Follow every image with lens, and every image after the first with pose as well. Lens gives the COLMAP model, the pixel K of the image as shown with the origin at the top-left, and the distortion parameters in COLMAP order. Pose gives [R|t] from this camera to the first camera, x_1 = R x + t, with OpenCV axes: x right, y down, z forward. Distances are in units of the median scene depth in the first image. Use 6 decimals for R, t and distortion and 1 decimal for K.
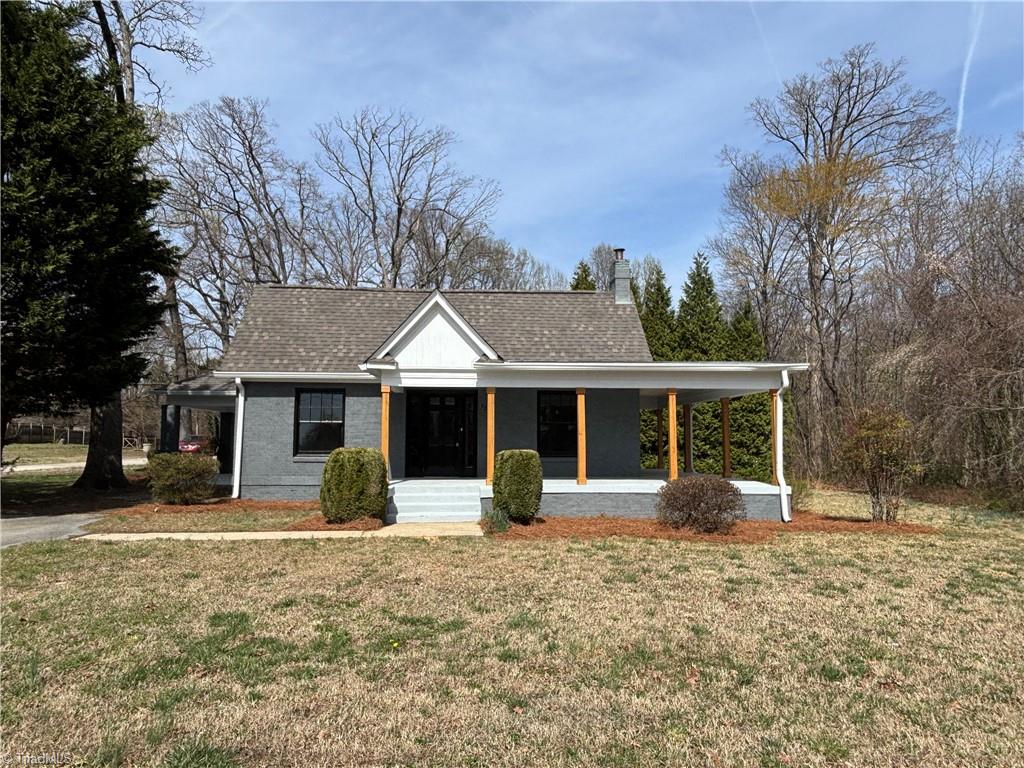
lens RADIAL K [[643.5, 0, 512.0], [0, 643.5, 384.0], [0, 0, 1]] dist [-0.008280, -0.002682]
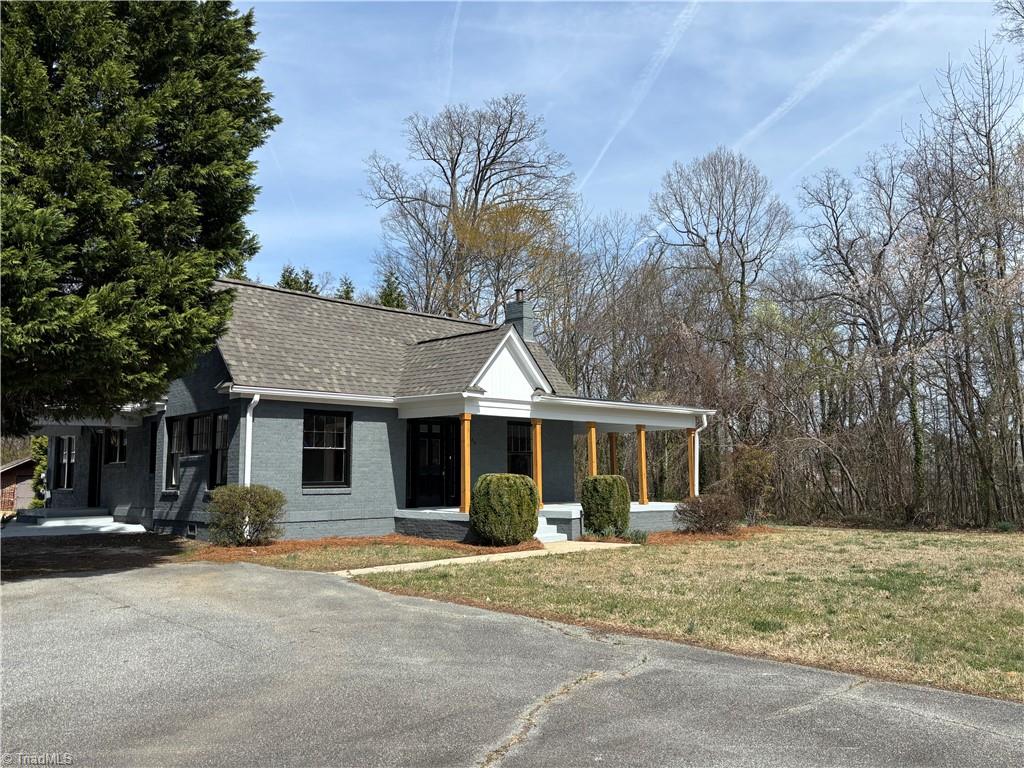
lens RADIAL K [[812.2, 0, 512.0], [0, 812.2, 384.0], [0, 0, 1]] dist [0.000500, -0.000467]
pose [[0.762182, 0.065299, 0.644061, -0.843003], [-0.046767, 0.997854, -0.045825, 0.010188], [-0.645671, 0.004806, 0.763601, -0.016353]]
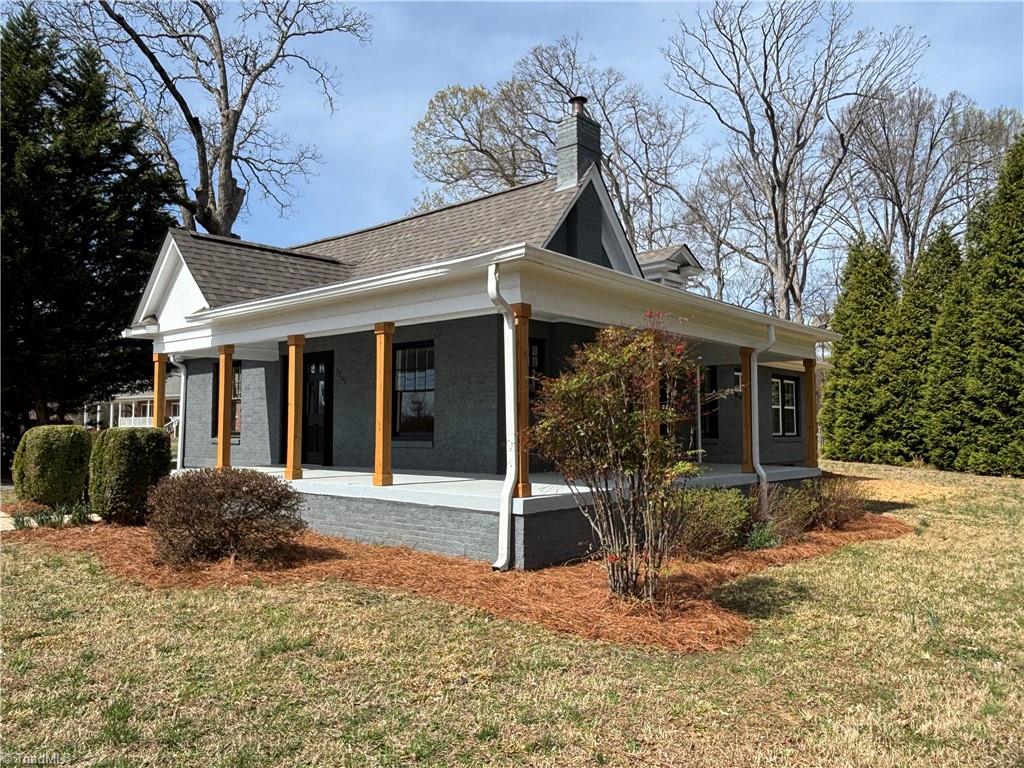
lens RADIAL K [[752.8, 0, 512.0], [0, 752.8, 384.0], [0, 0, 1]] dist [0.024792, -0.042489]
pose [[0.716869, -0.043043, -0.695878, 0.730387], [0.064282, 0.997922, 0.004496, 0.059851], [0.694238, -0.047955, 0.718146, 0.528959]]
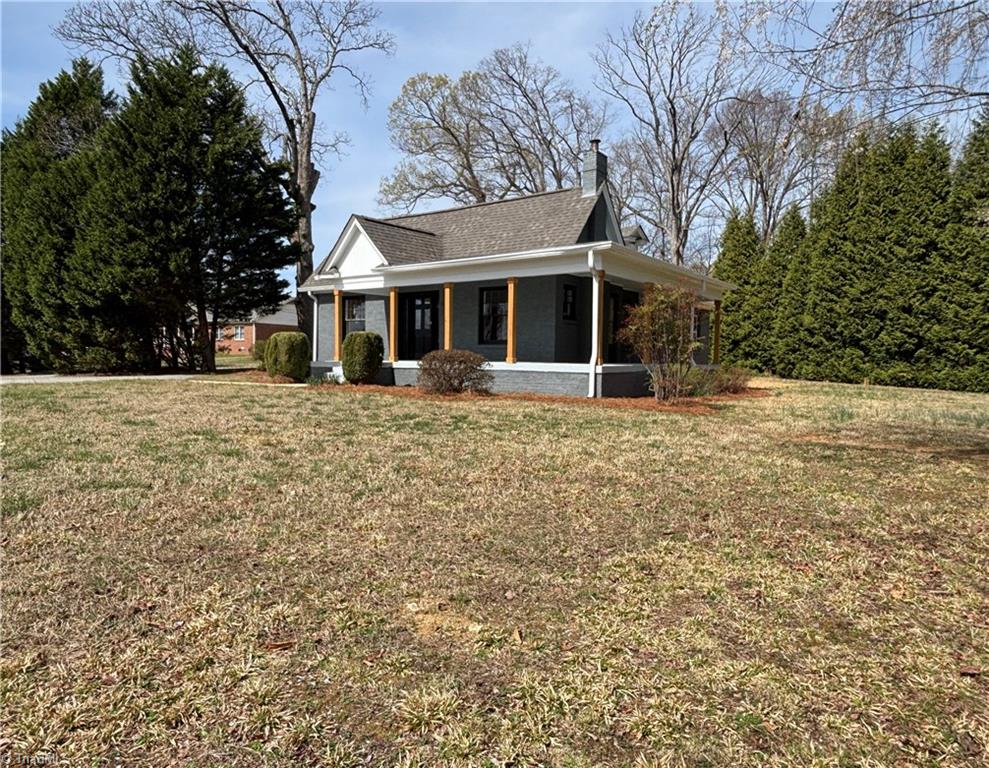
lens RADIAL K [[631.3, 0, 482.6], [0, 631.3, 381.2], [0, 0, 1]] dist [0.006046, -0.002289]
pose [[0.769385, 0.032257, -0.637970, 0.814179], [0.048092, 0.992965, 0.108205, 0.057719], [0.636972, -0.113932, 0.762421, 0.115171]]
